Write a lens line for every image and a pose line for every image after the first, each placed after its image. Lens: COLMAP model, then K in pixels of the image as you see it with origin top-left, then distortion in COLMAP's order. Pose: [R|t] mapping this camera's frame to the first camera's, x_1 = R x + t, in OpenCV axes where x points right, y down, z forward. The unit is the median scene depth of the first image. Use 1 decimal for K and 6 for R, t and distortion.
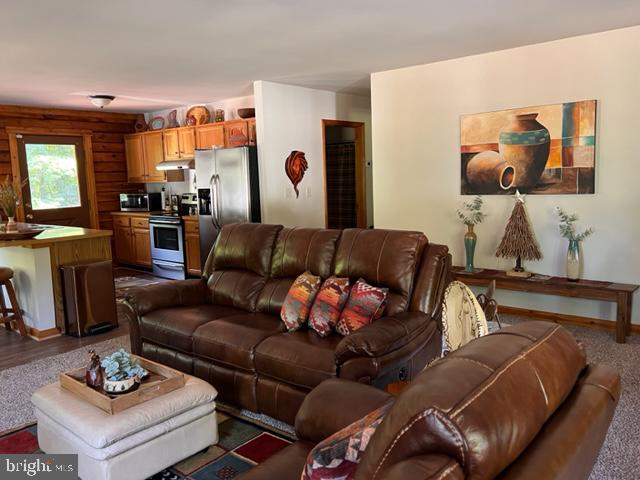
lens RADIAL K [[518.2, 0, 331.6], [0, 518.2, 227.1], [0, 0, 1]] dist [-0.001503, 0.001504]
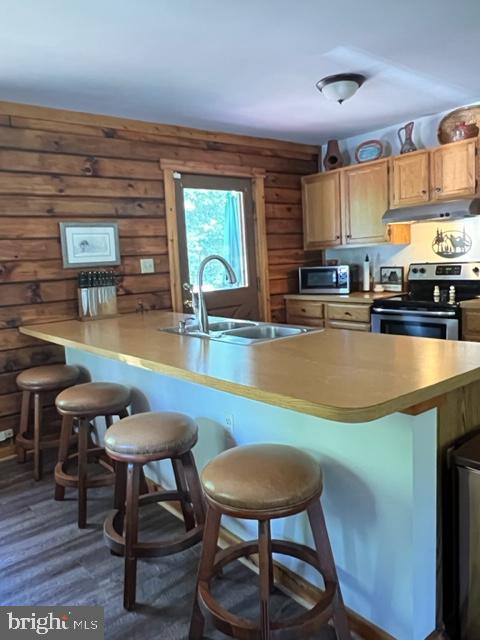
lens RADIAL K [[488.5, 0, 225.1], [0, 488.5, 298.8], [0, 0, 1]] dist [-0.018878, 0.004506]
pose [[0.967866, -0.004068, -0.251433, -0.364514], [0.000388, 0.999892, -0.014683, -0.016192], [0.251465, 0.014113, 0.967763, 0.408213]]
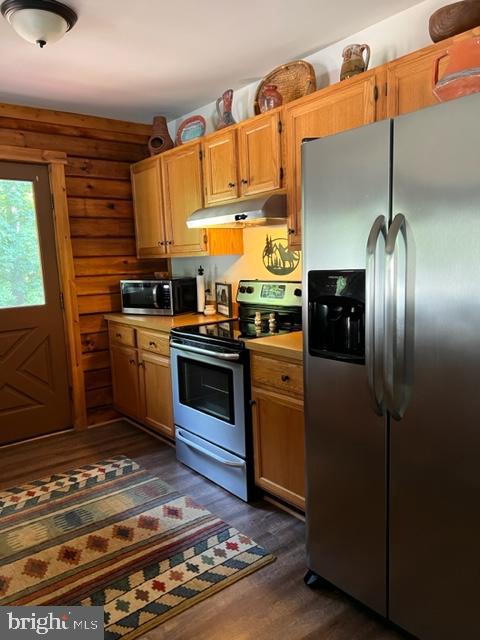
lens RADIAL K [[488.5, 0, 239.6], [0, 488.5, 321.9], [0, 0, 1]] dist [-0.018878, 0.004506]
pose [[0.971536, 0.026395, -0.235419, -0.189546], [-0.018495, 0.999191, 0.035703, -0.044423], [0.236171, -0.030333, 0.971238, 0.590354]]
